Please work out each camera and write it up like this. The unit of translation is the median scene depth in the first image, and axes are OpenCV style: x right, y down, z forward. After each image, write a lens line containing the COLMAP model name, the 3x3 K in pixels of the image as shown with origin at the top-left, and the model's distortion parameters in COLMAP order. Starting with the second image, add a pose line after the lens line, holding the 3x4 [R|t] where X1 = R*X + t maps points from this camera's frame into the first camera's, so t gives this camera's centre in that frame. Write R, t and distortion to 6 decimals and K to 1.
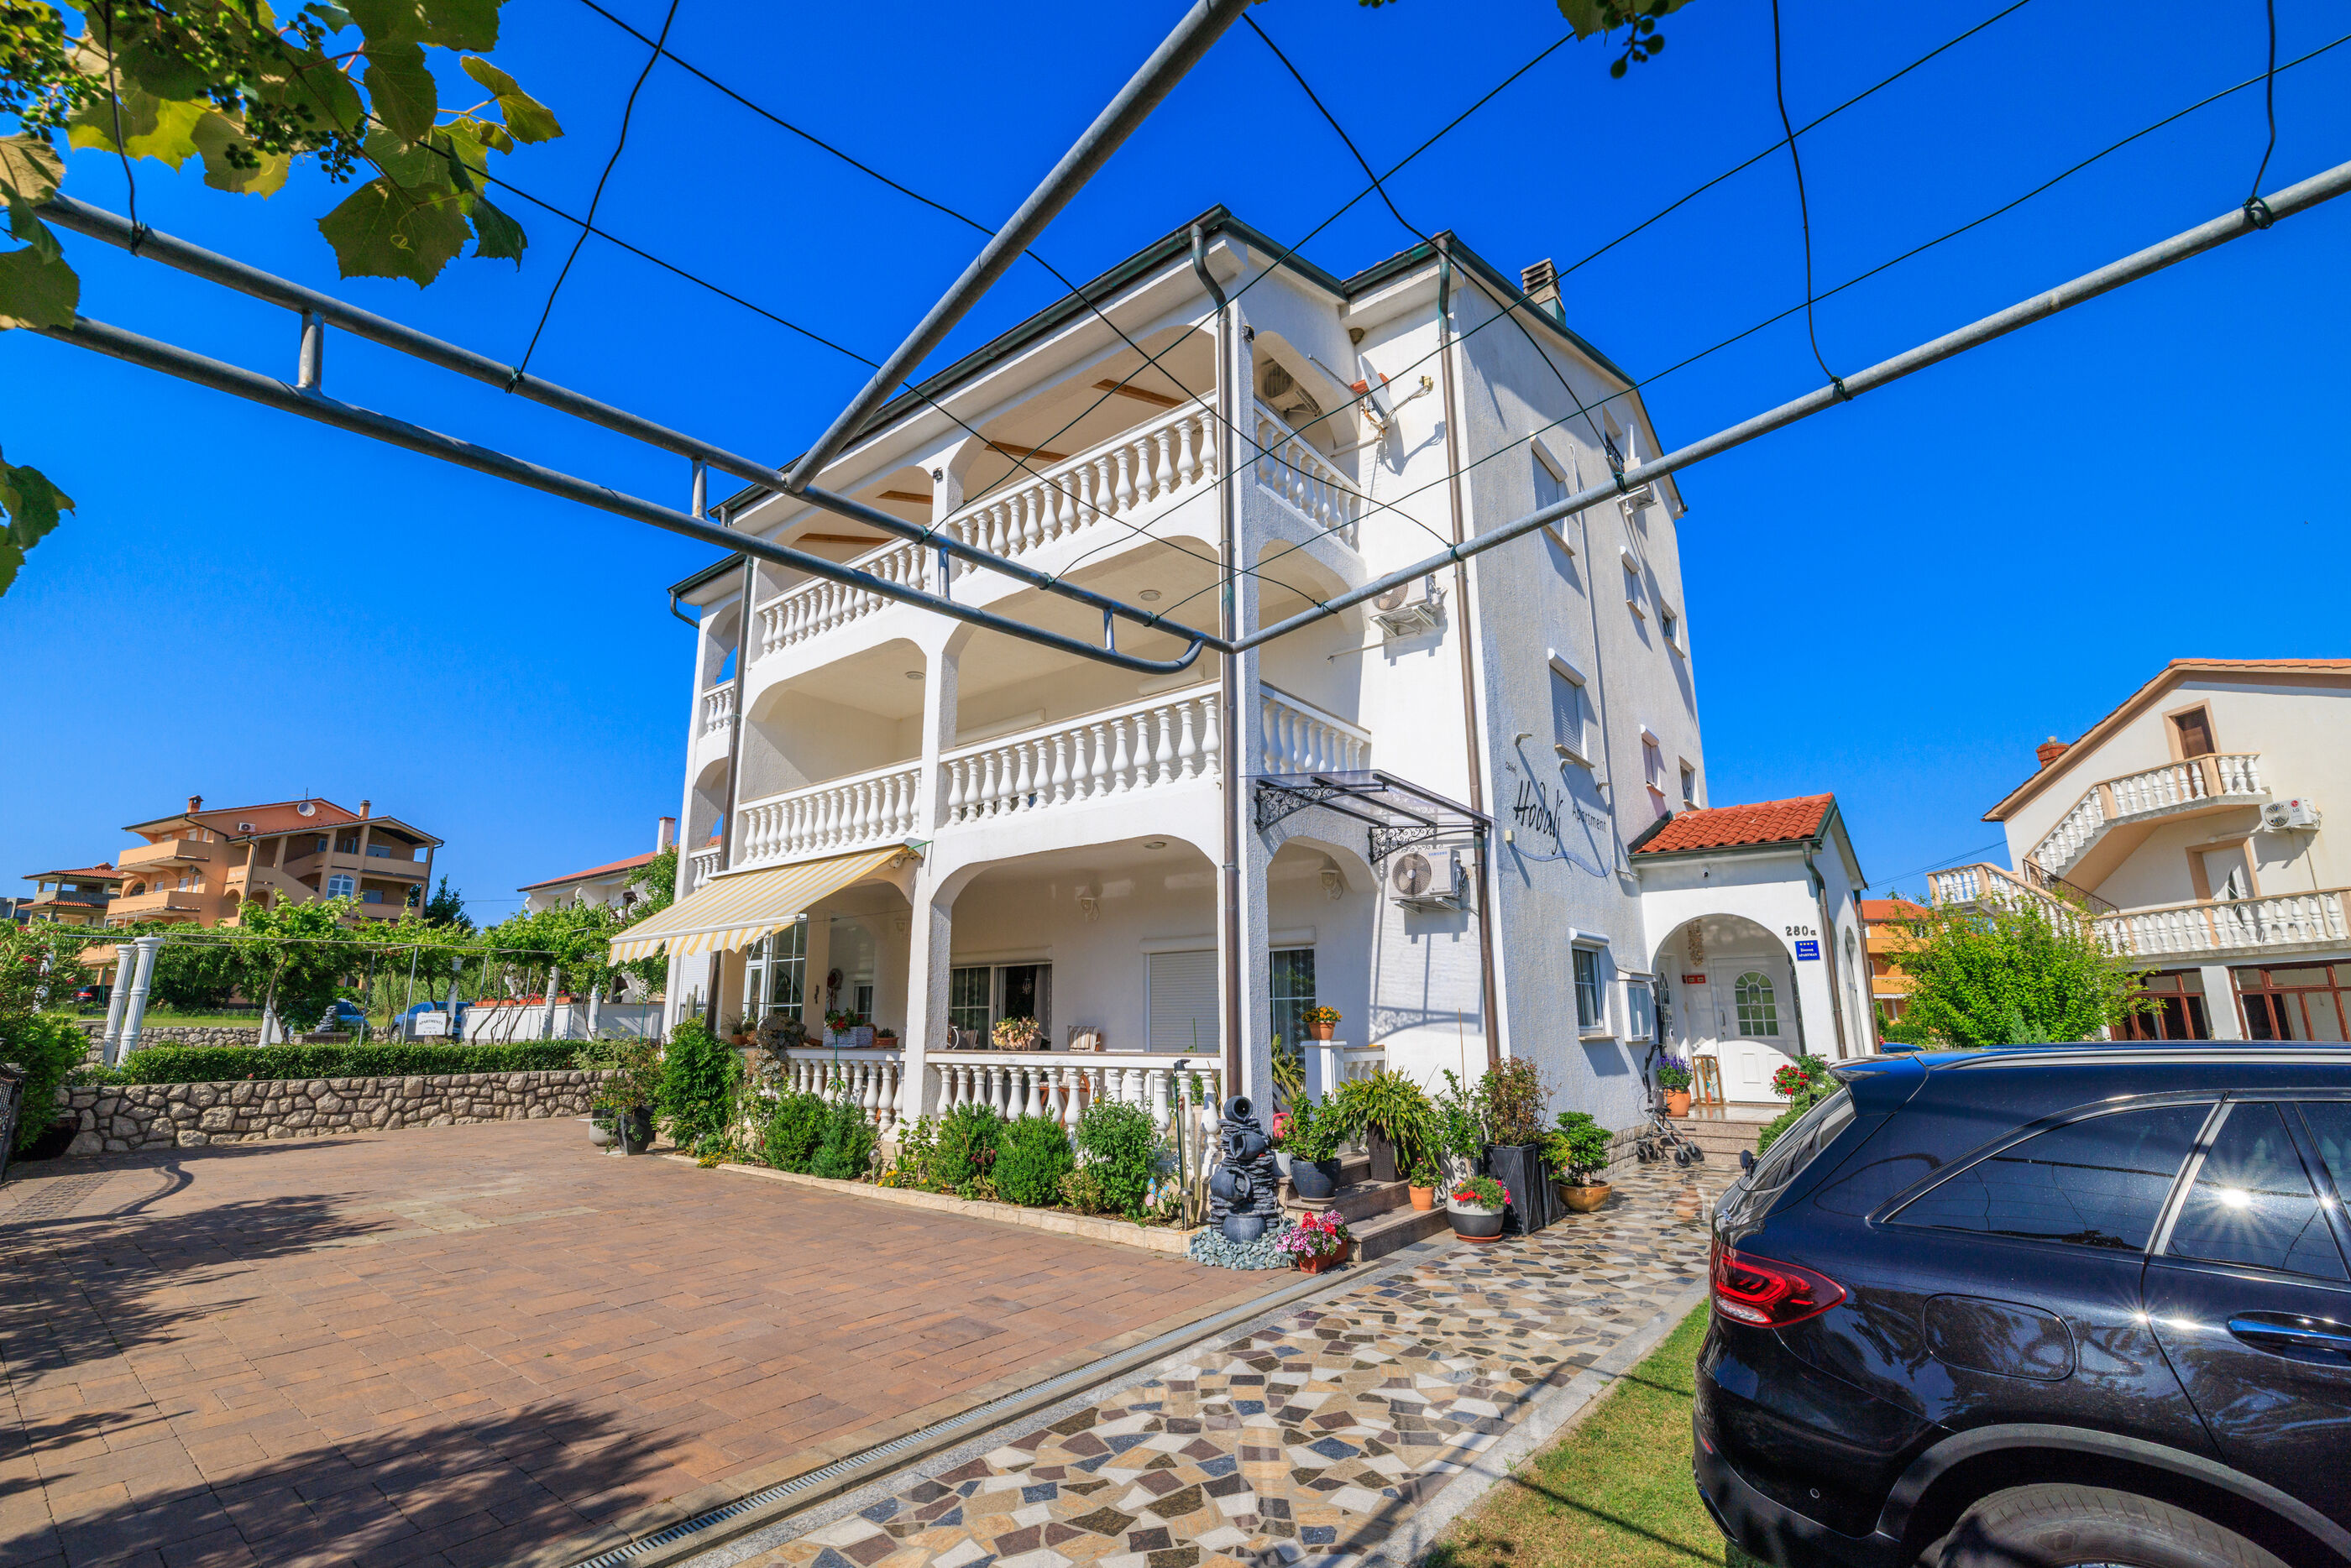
lens RADIAL K [[990.8, 0, 1202.9], [0, 990.8, 816.9], [0, 0, 1]] dist [0.002061, -0.000224]
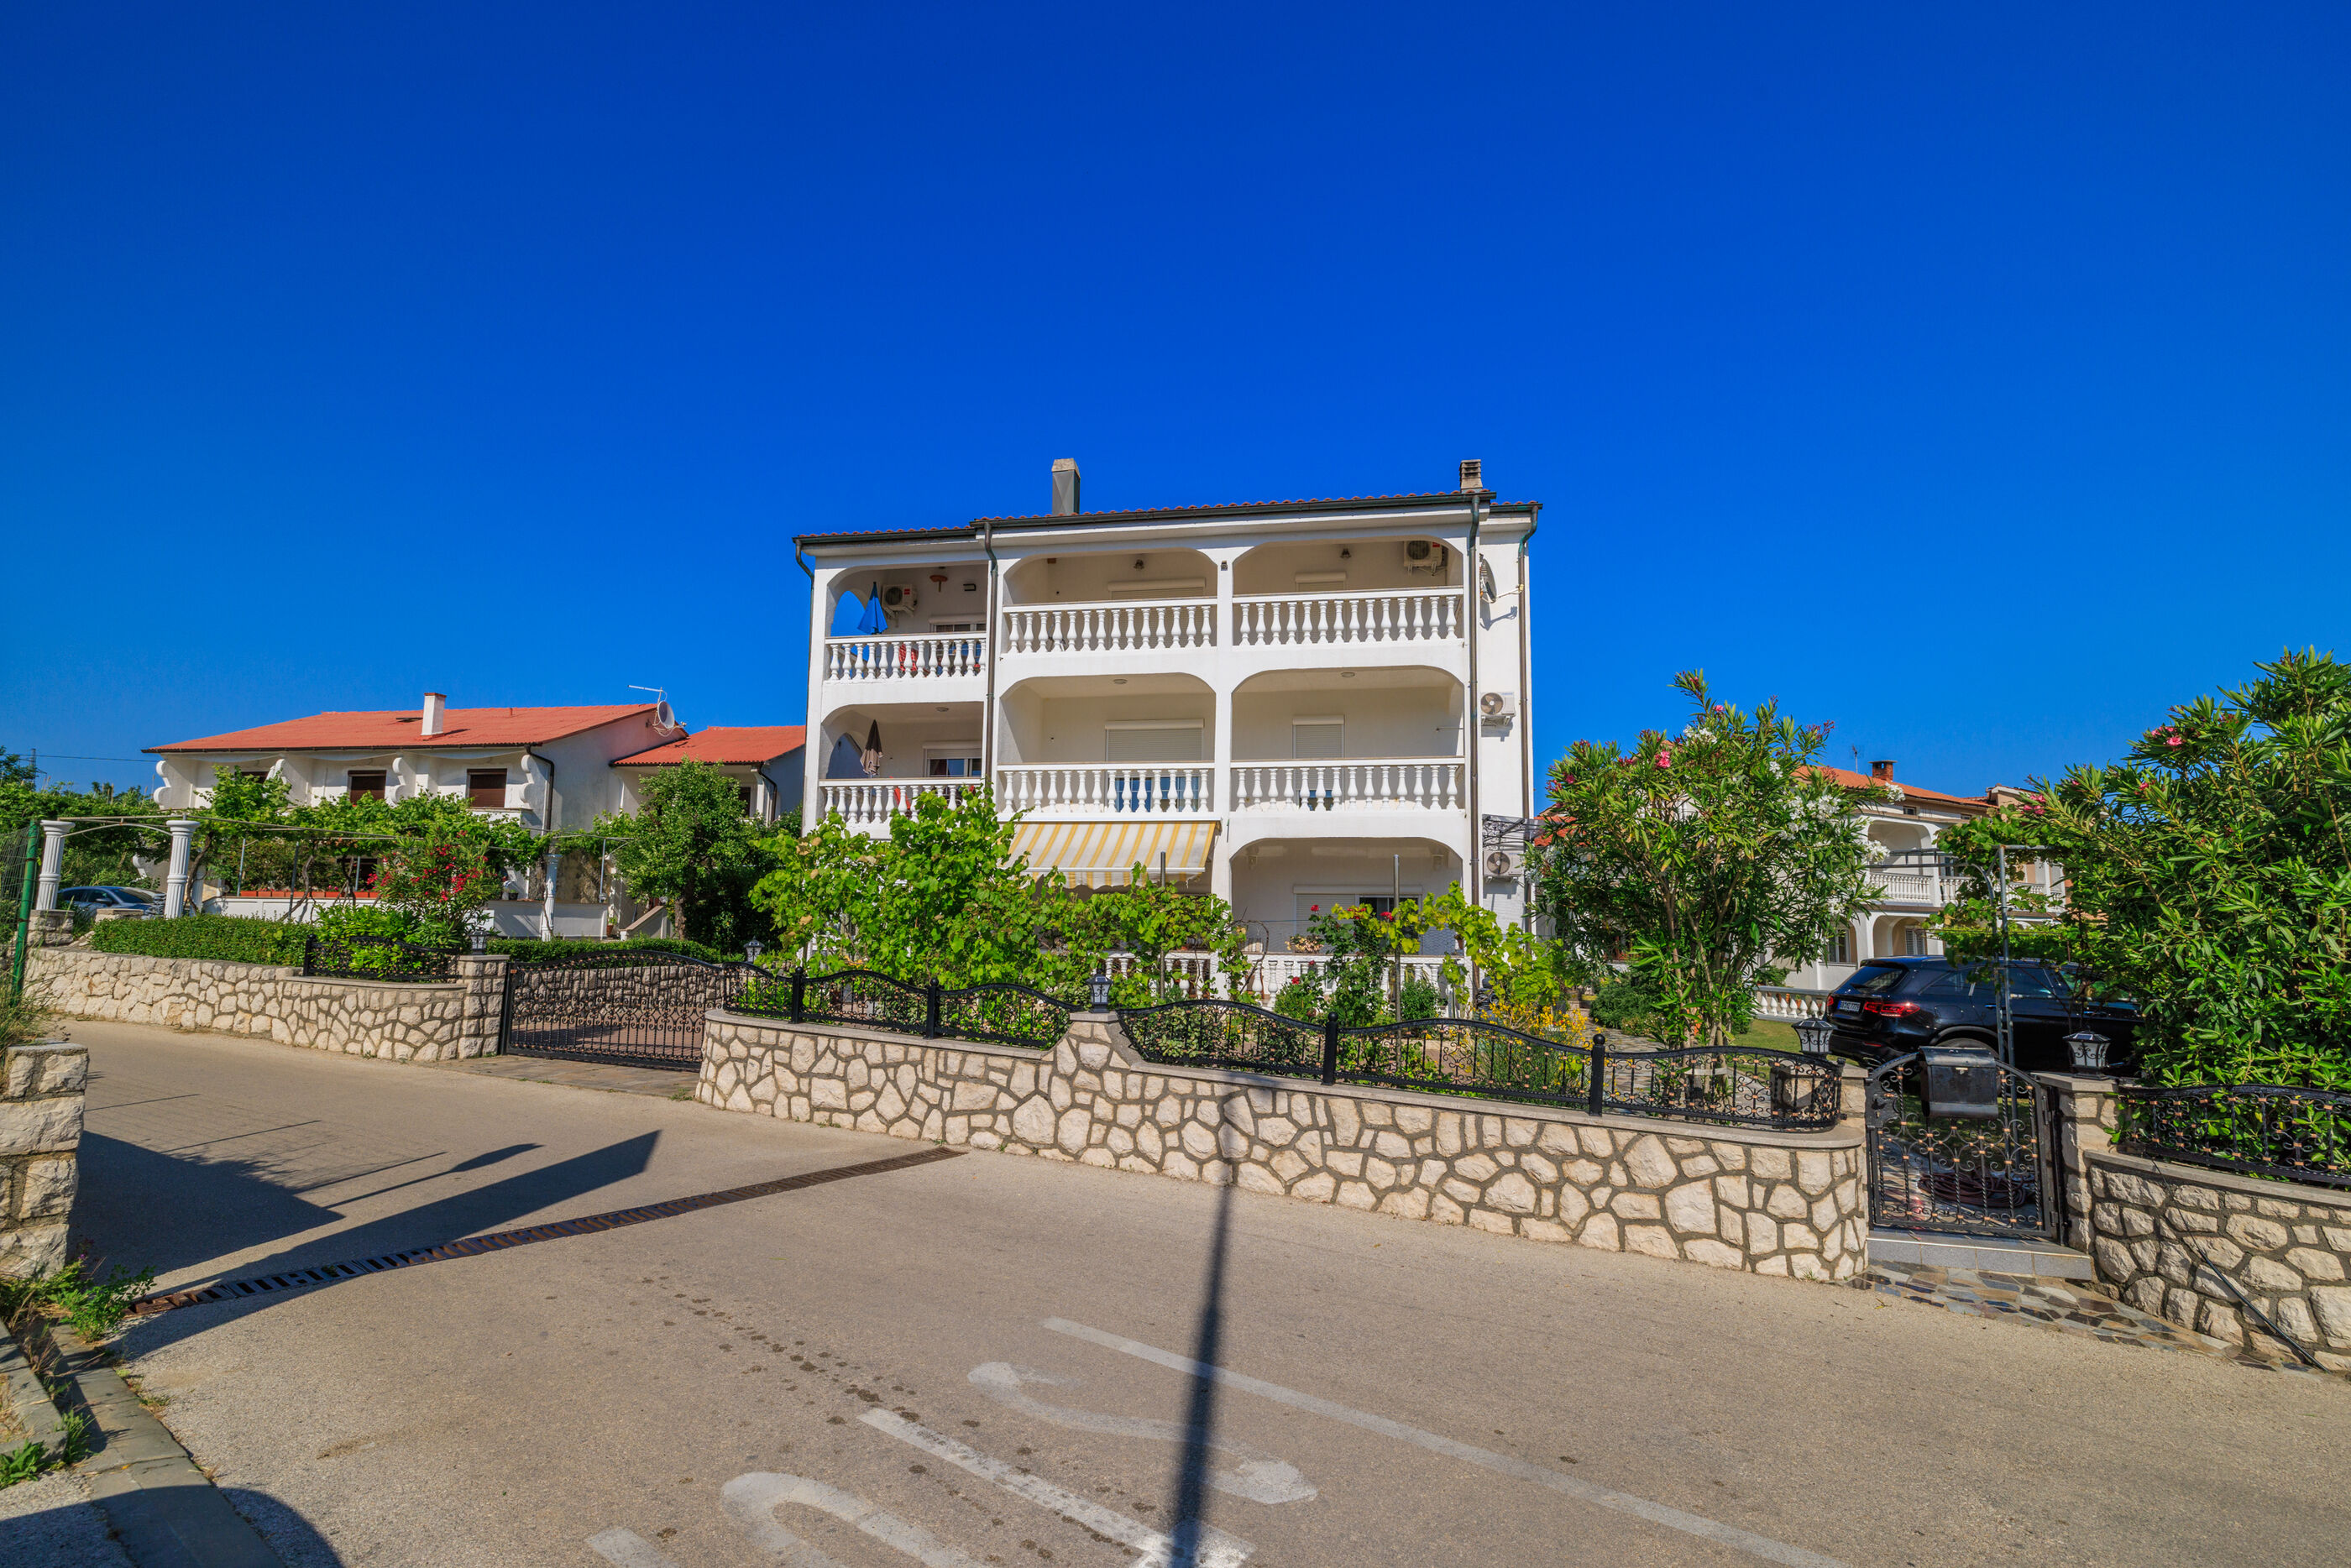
lens RADIAL K [[990.8, 0, 1191.8], [0, 990.8, 838.3], [0, 0, 1]] dist [0.002061, -0.000224]
pose [[0.887905, 0.063453, 0.455629, -0.907204], [-0.113578, 0.990018, 0.083459, -0.061627], [-0.445785, -0.125853, 0.886249, -0.310611]]
